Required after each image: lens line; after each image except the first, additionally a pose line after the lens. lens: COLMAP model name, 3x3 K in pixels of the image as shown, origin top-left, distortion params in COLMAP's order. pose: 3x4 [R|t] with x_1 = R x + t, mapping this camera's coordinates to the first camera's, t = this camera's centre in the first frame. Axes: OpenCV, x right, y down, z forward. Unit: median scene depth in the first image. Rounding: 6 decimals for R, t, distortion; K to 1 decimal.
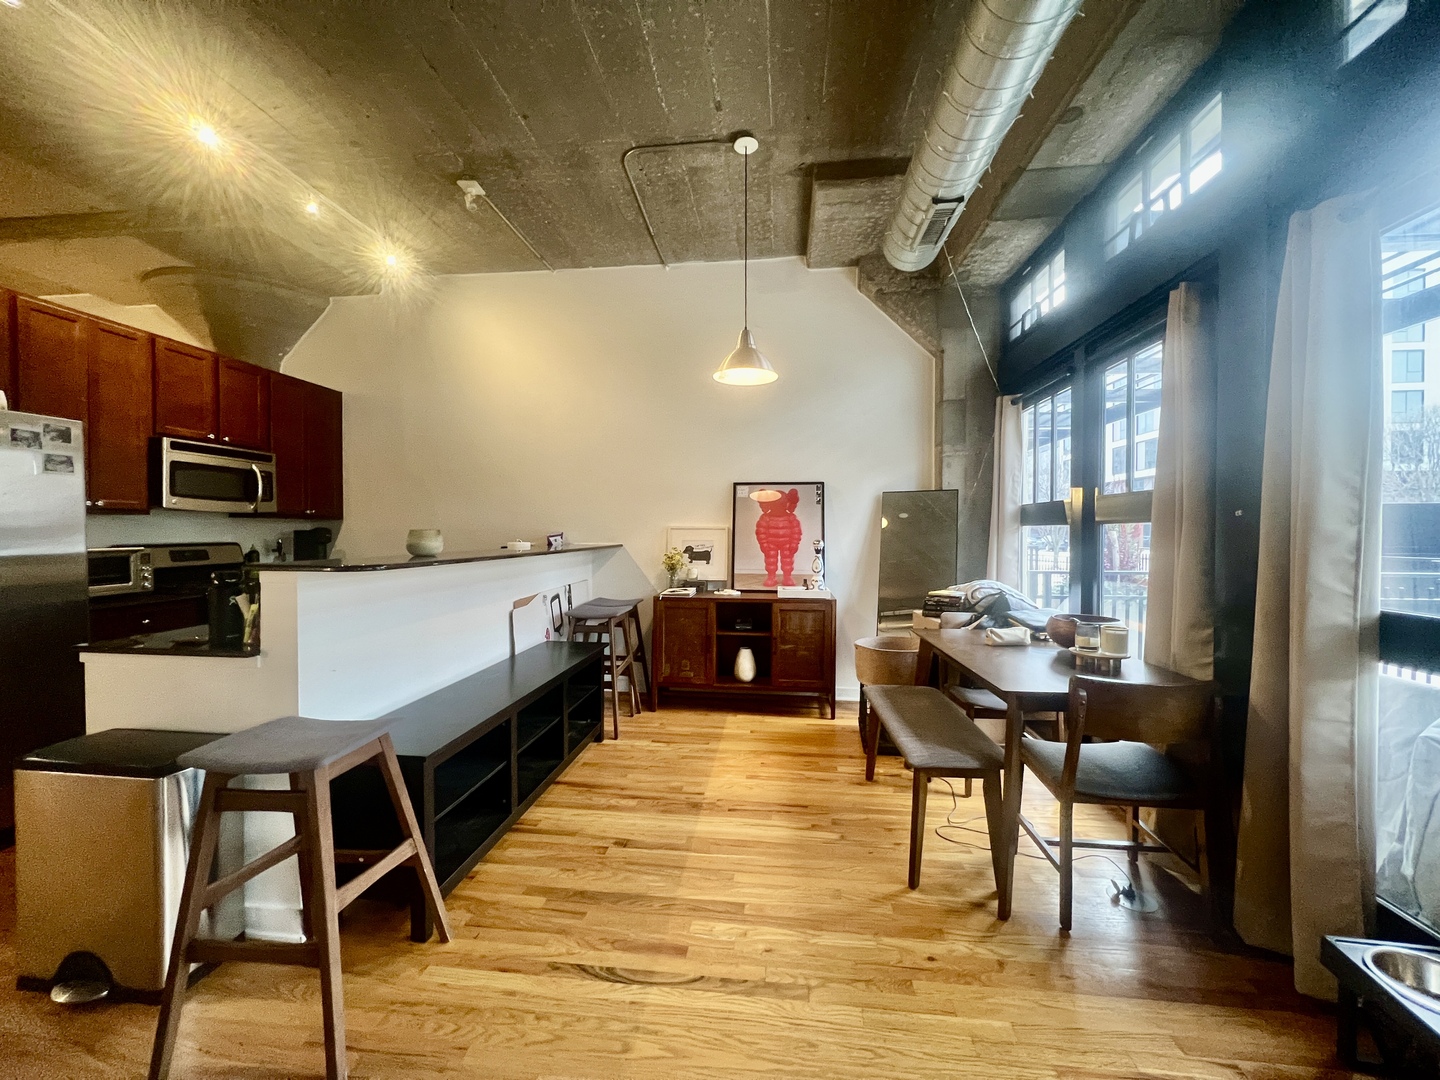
lens RADIAL K [[574.0, 0, 722.4], [0, 574.0, 538.9], [0, 0, 1]] dist [-0.001068, 0.000273]
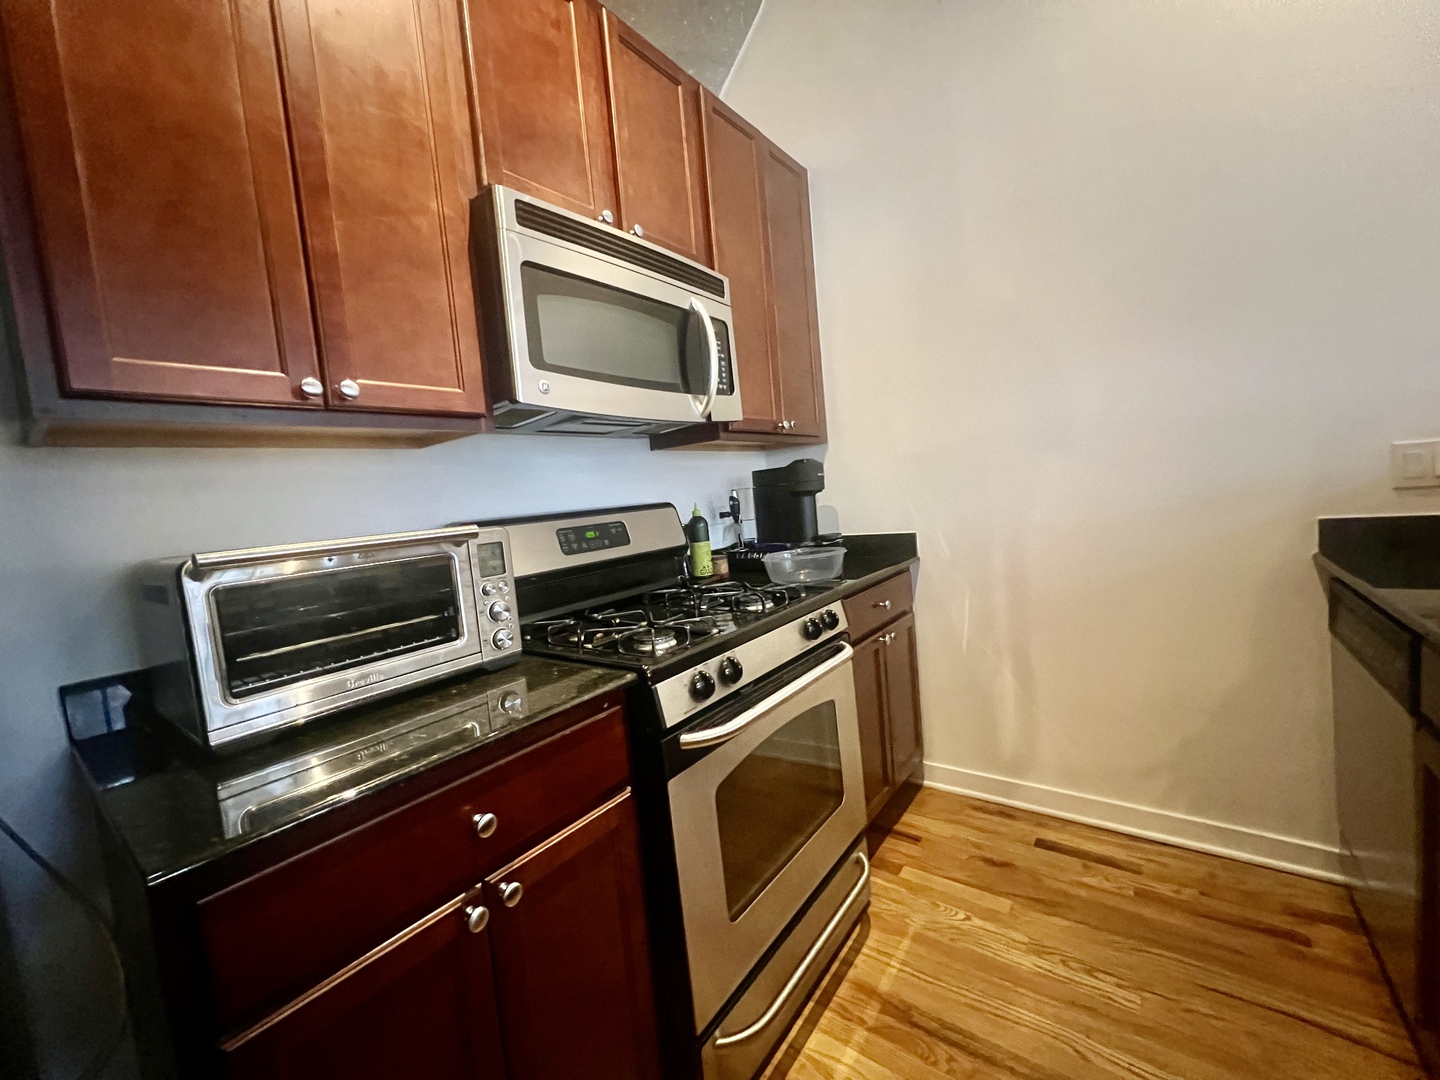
lens RADIAL K [[578.8, 0, 722.2], [0, 578.8, 537.8], [0, 0, 1]] dist [0.002856, -0.000291]
pose [[0.854198, -0.037500, -0.518593, -0.600873], [0.079852, 0.995025, 0.059578, 0.011334], [0.513779, -0.092302, 0.852943, 0.655389]]
